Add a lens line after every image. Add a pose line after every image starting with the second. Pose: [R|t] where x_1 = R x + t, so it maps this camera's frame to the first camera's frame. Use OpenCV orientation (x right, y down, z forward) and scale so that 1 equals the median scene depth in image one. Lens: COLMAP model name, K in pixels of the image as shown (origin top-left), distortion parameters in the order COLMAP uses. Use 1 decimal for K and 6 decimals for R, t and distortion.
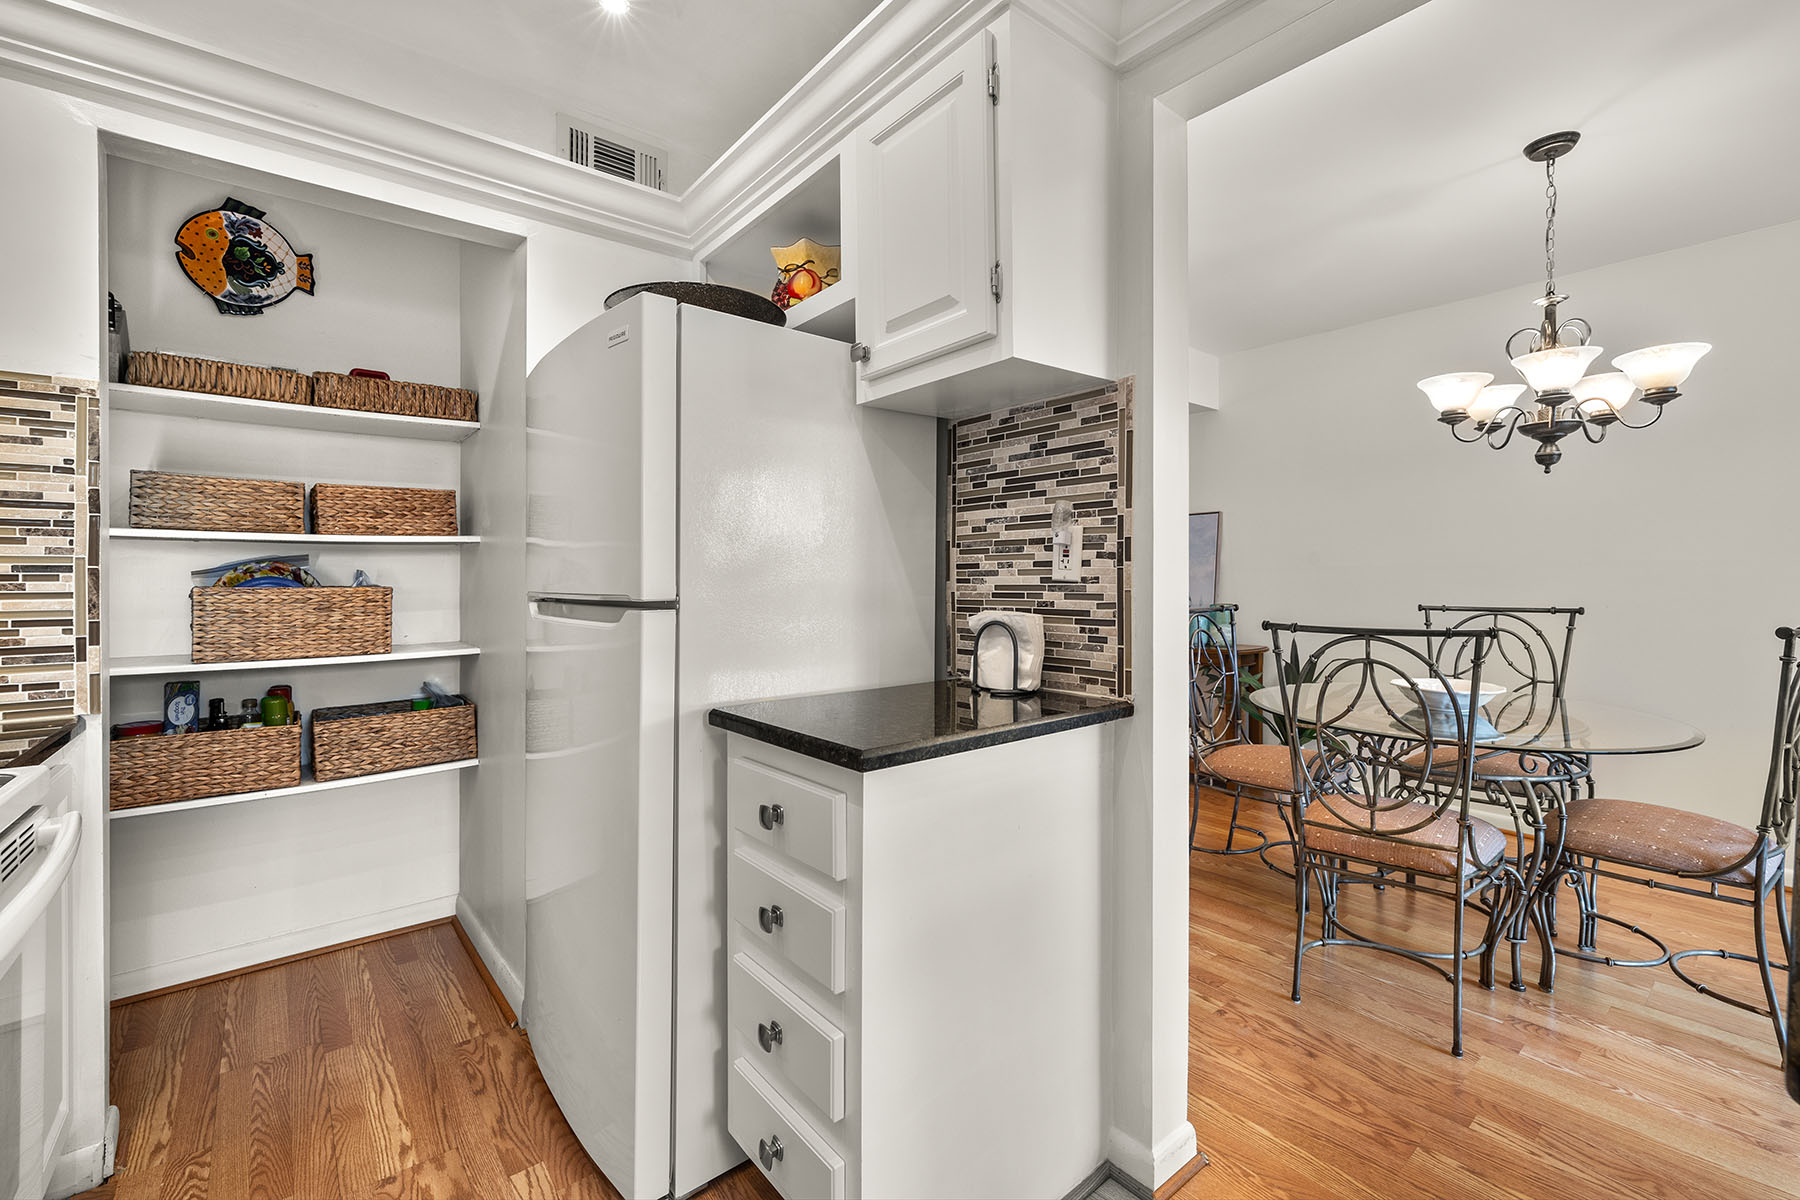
lens RADIAL K [[771.6, 0, 910.7], [0, 771.6, 575.5], [0, 0, 1]] dist [-0.004096, 0.001354]
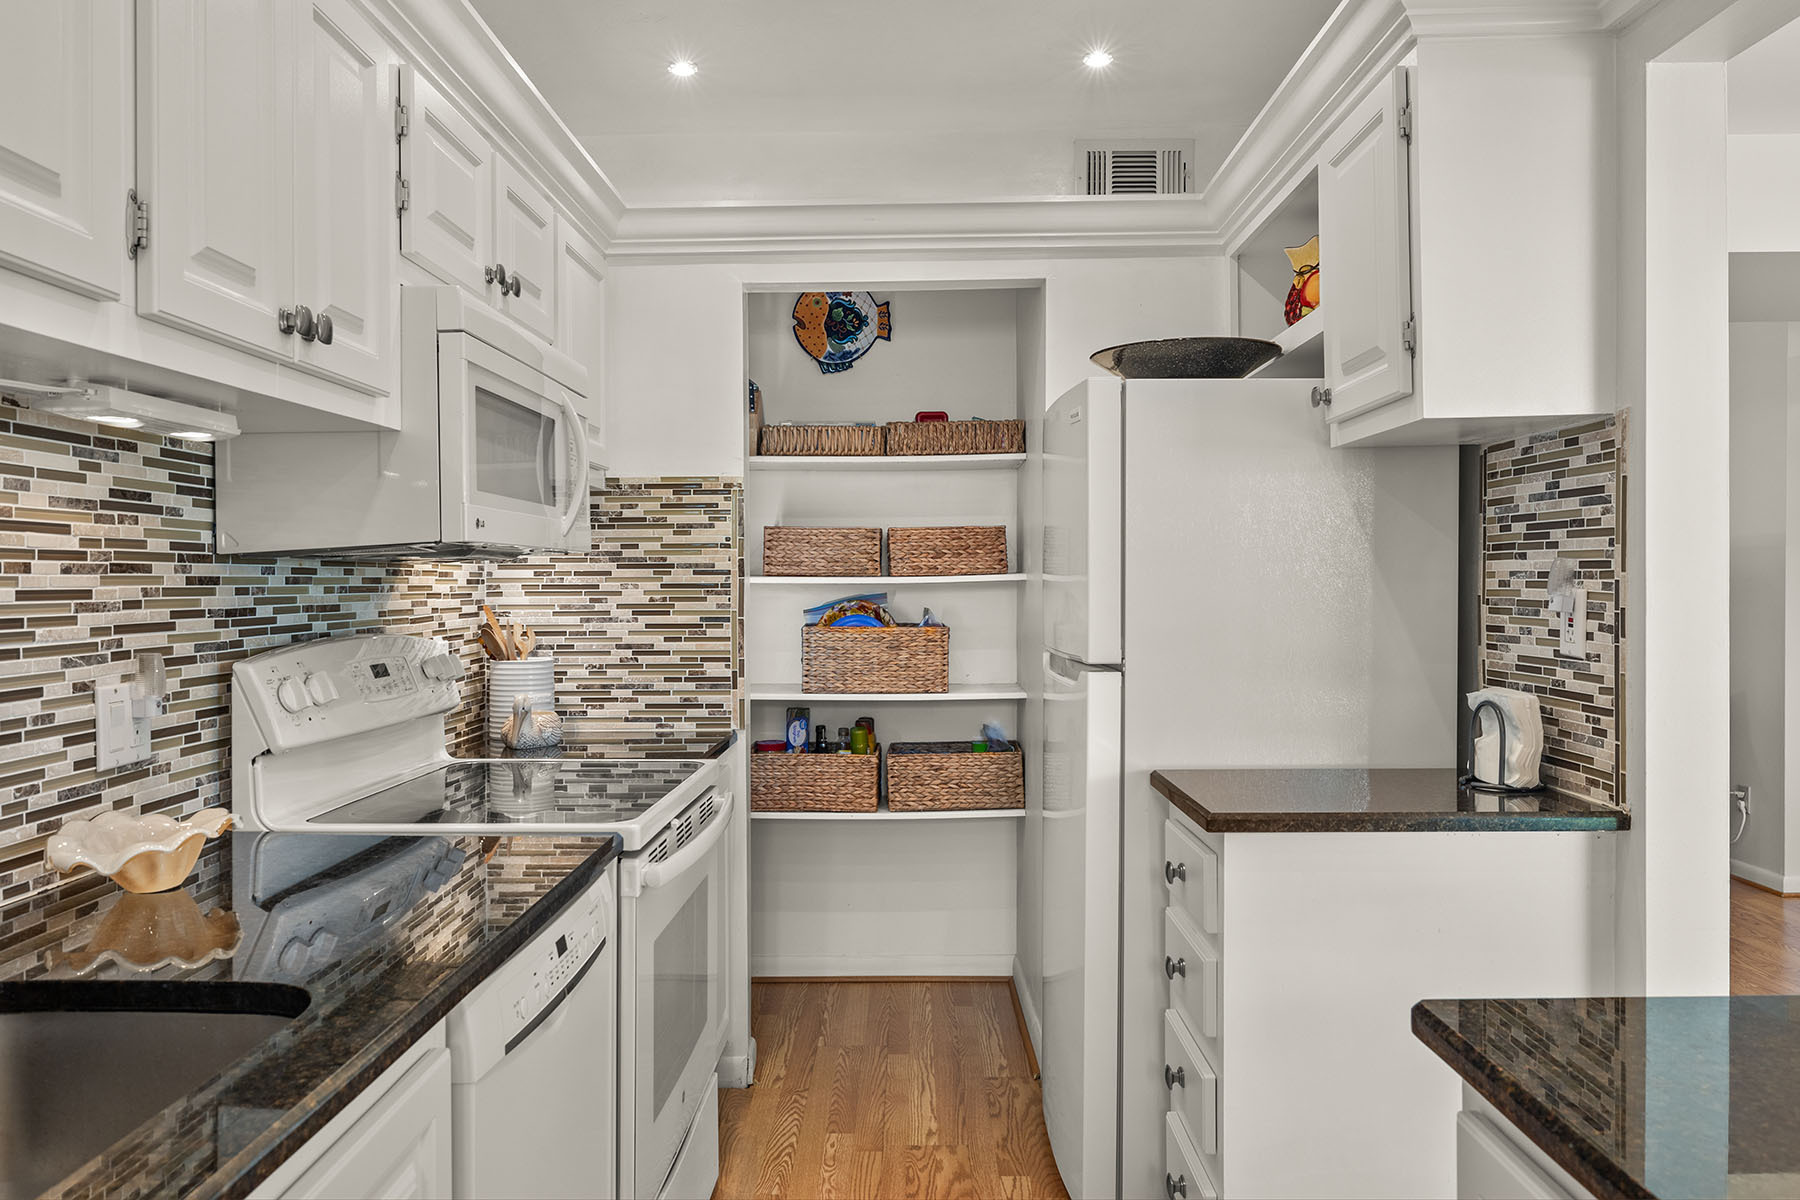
lens RADIAL K [[1274.2, 0, 902.1], [0, 1274.2, 590.2], [0, 0, 1]] dist [-0.002316, 0.001319]
pose [[0.766973, 0.006294, -0.641648, 0.495374], [0.001150, 0.999937, 0.011183, -0.074541], [0.641678, -0.009315, 0.766917, -0.447169]]
